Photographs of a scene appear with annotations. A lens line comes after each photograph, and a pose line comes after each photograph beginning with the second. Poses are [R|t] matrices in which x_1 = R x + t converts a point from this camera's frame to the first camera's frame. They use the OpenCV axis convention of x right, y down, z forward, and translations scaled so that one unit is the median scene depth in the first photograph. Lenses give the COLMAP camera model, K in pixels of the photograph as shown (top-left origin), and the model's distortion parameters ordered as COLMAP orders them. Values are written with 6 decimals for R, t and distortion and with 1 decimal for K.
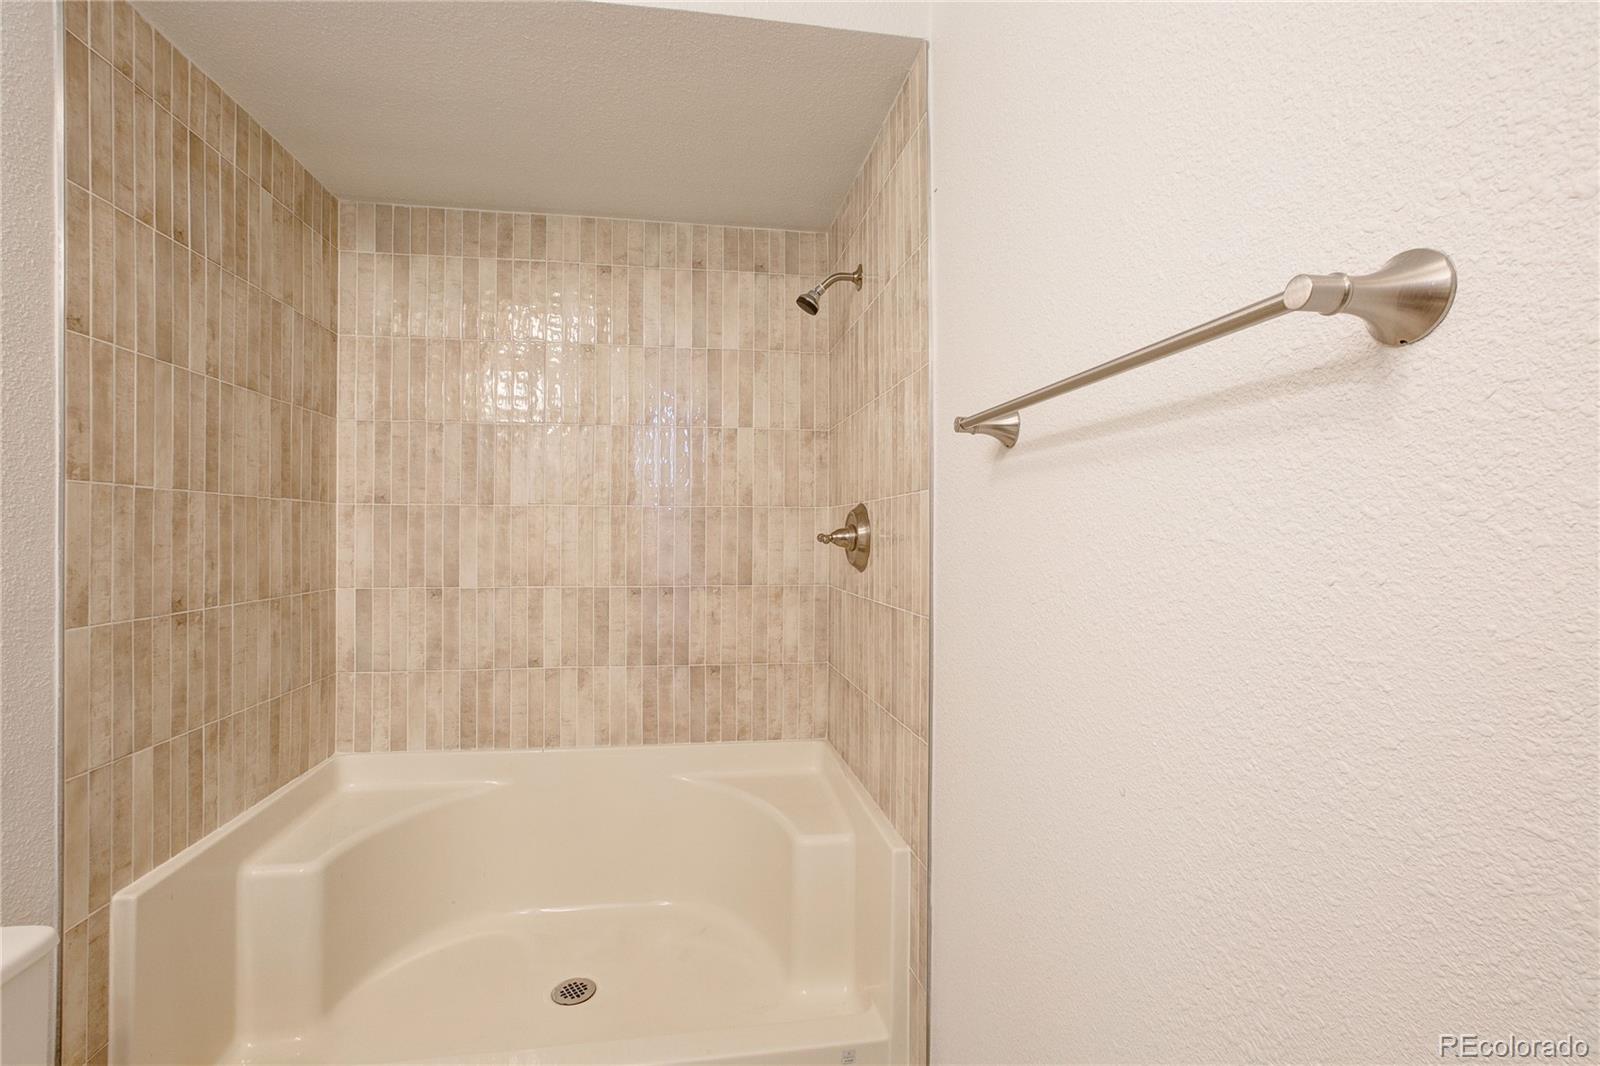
lens RADIAL K [[736.7, 0, 802.7], [0, 736.7, 535.6], [0, 0, 1]] dist [-0.022570, 0.006312]
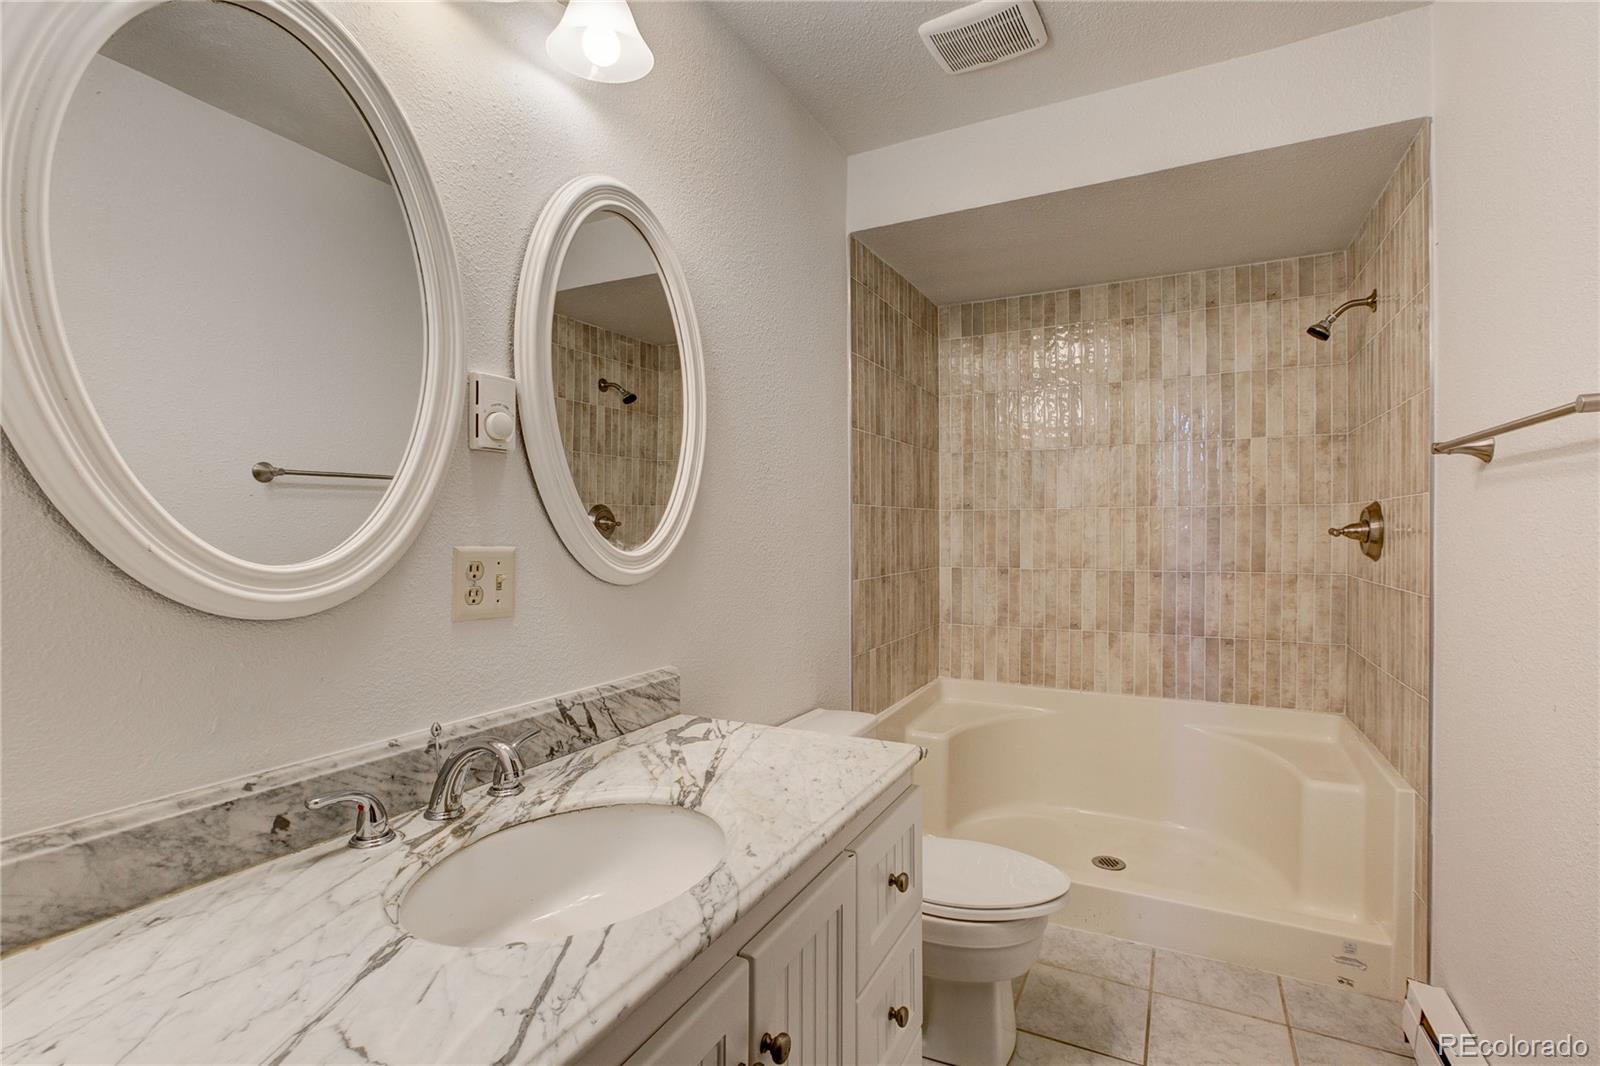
lens RADIAL K [[736.7, 0, 794.0], [0, 736.7, 537.5], [0, 0, 1]] dist [-0.022570, 0.006312]
pose [[0.795512, -0.000020, -0.605938, 0.039597], [0.006250, 0.999947, 0.008172, -0.002202], [0.605906, -0.010288, 0.795470, -0.381589]]
